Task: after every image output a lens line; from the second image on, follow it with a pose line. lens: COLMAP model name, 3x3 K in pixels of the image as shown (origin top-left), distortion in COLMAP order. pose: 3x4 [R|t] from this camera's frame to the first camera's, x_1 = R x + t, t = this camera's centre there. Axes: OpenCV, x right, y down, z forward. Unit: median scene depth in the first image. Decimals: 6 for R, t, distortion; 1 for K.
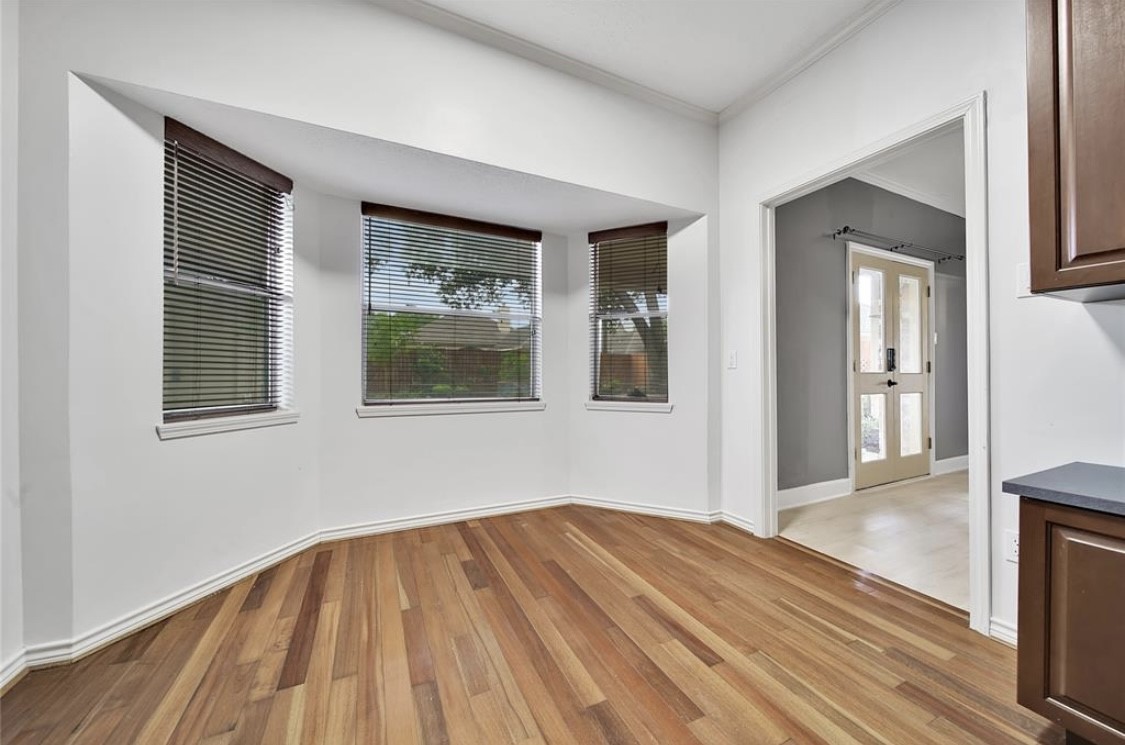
lens RADIAL K [[404.1, 0, 560.5], [0, 404.1, 370.9], [0, 0, 1]] dist [0.012004, 0.000018]
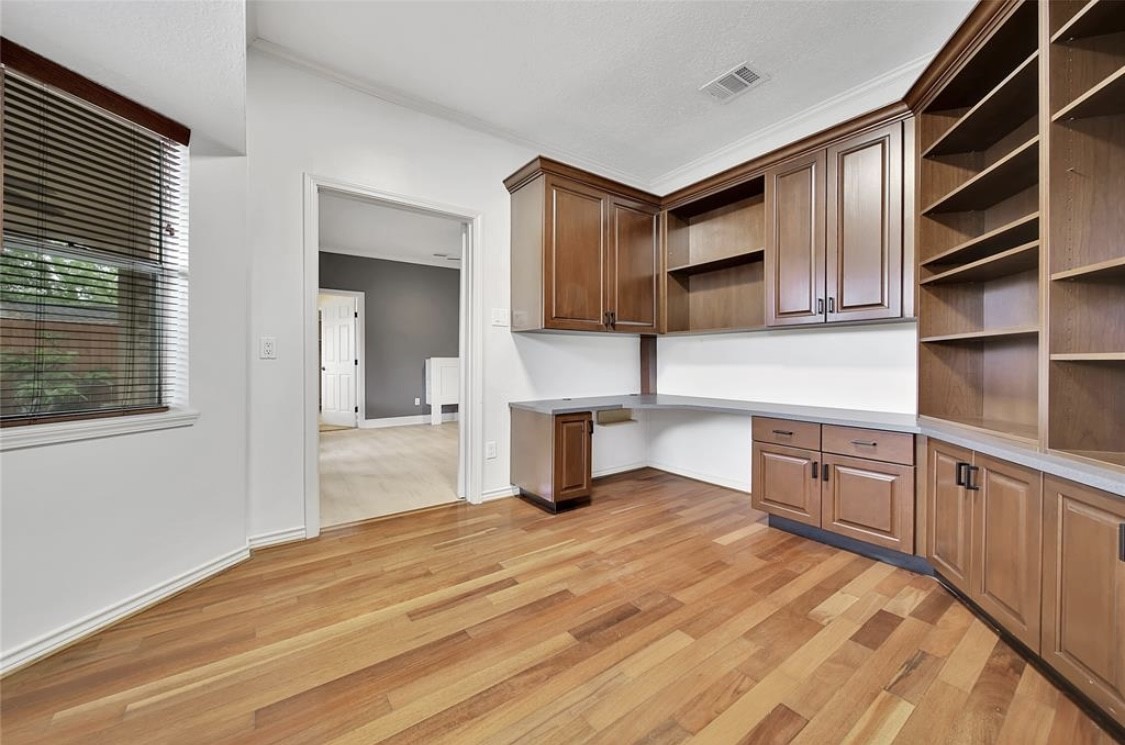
lens RADIAL K [[404.1, 0, 560.5], [0, 404.1, 370.9], [0, 0, 1]] dist [0.012004, 0.000018]
pose [[-0.163689, -0.013344, 0.986422, -0.722223], [-0.006365, 0.999902, 0.012470, 0.019215], [-0.986492, -0.004237, -0.163758, 0.839174]]
